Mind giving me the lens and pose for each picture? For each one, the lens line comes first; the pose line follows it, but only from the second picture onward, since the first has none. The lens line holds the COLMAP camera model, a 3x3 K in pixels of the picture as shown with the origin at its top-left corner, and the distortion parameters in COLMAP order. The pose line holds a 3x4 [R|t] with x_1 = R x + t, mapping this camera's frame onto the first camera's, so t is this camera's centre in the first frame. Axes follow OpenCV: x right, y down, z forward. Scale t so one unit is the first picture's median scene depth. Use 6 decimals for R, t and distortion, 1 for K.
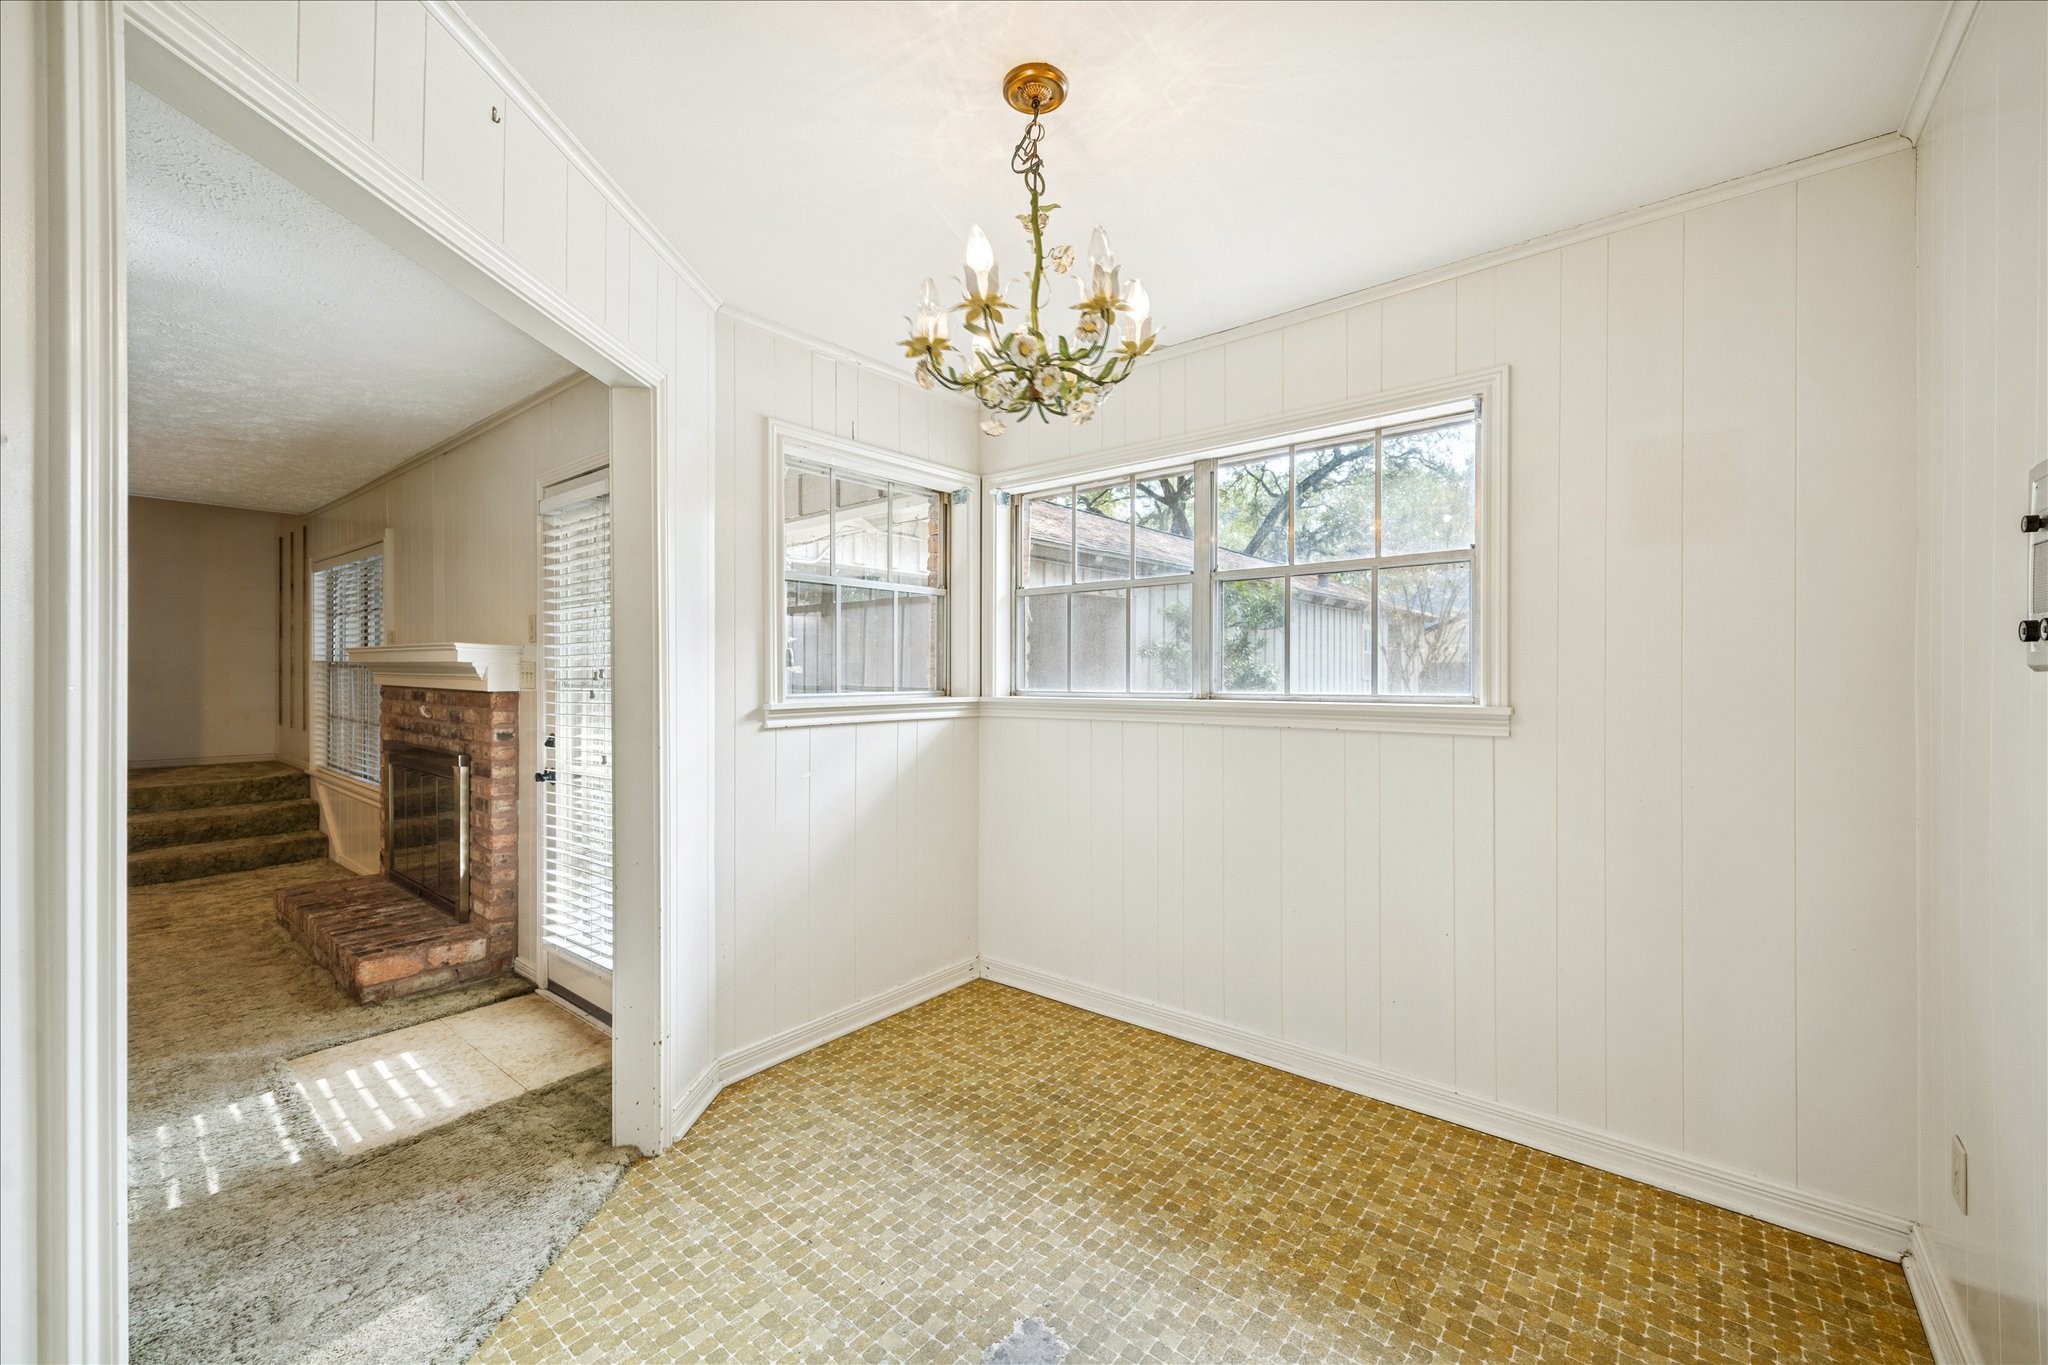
lens RADIAL K [[803.8, 0, 1022.7], [0, 803.8, 669.6], [0, 0, 1]] dist [-0.002911, -0.000200]
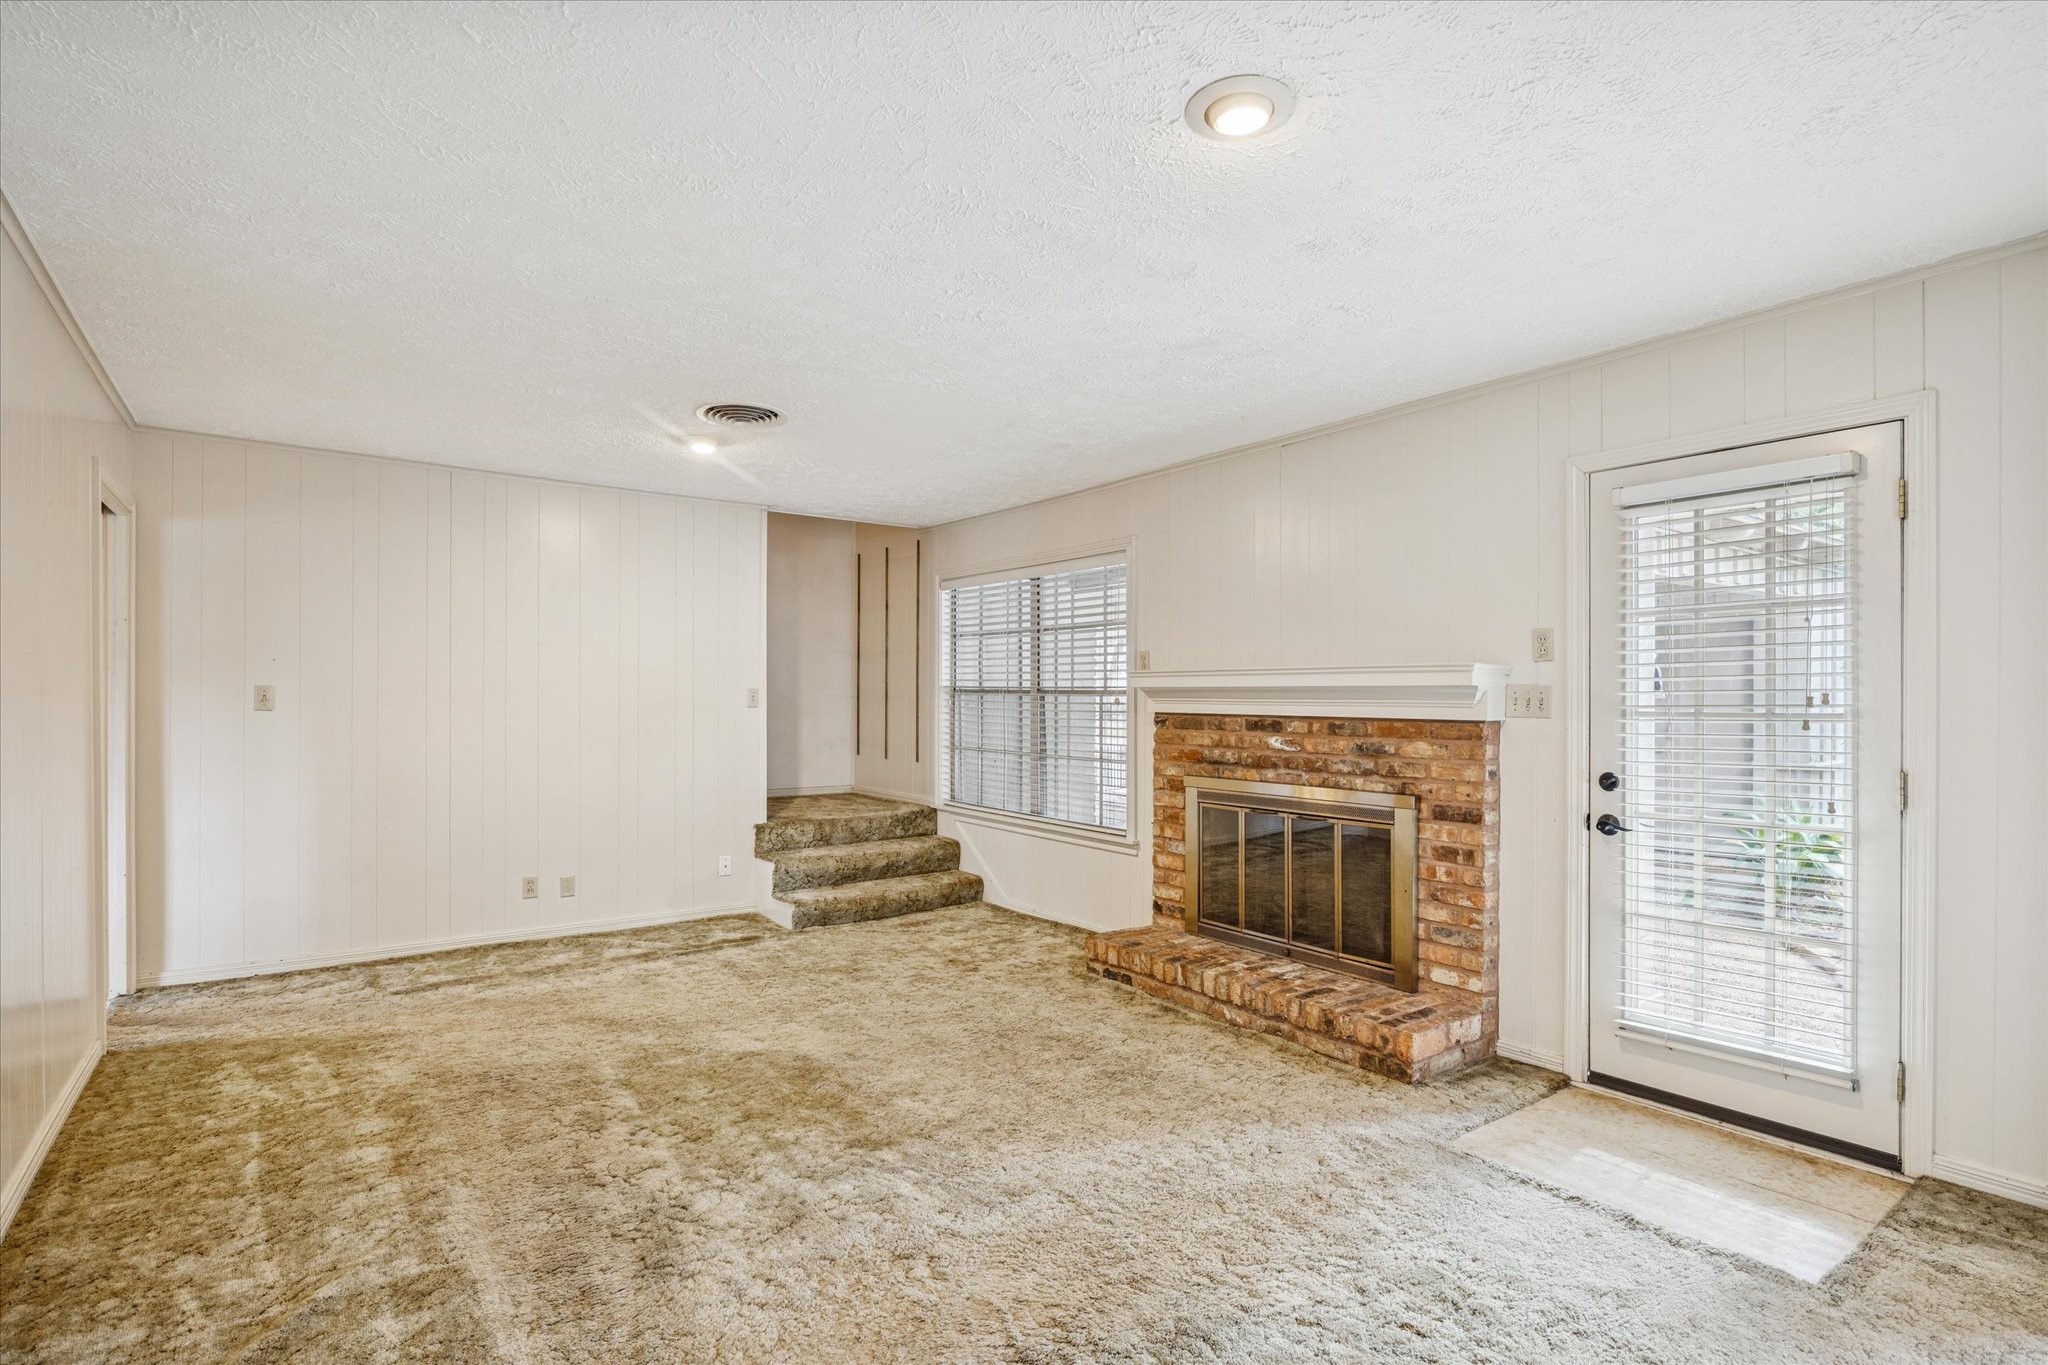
lens RADIAL K [[978.6, 0, 1026.1], [0, 978.6, 698.0], [0, 0, 1]] dist [-0.002299, 0.000001]
pose [[0.972932, 0.003914, -0.231057, -0.909617], [-0.003927, 0.999992, 0.000403, 0.004923], [0.231057, 0.000515, 0.972940, -0.108821]]
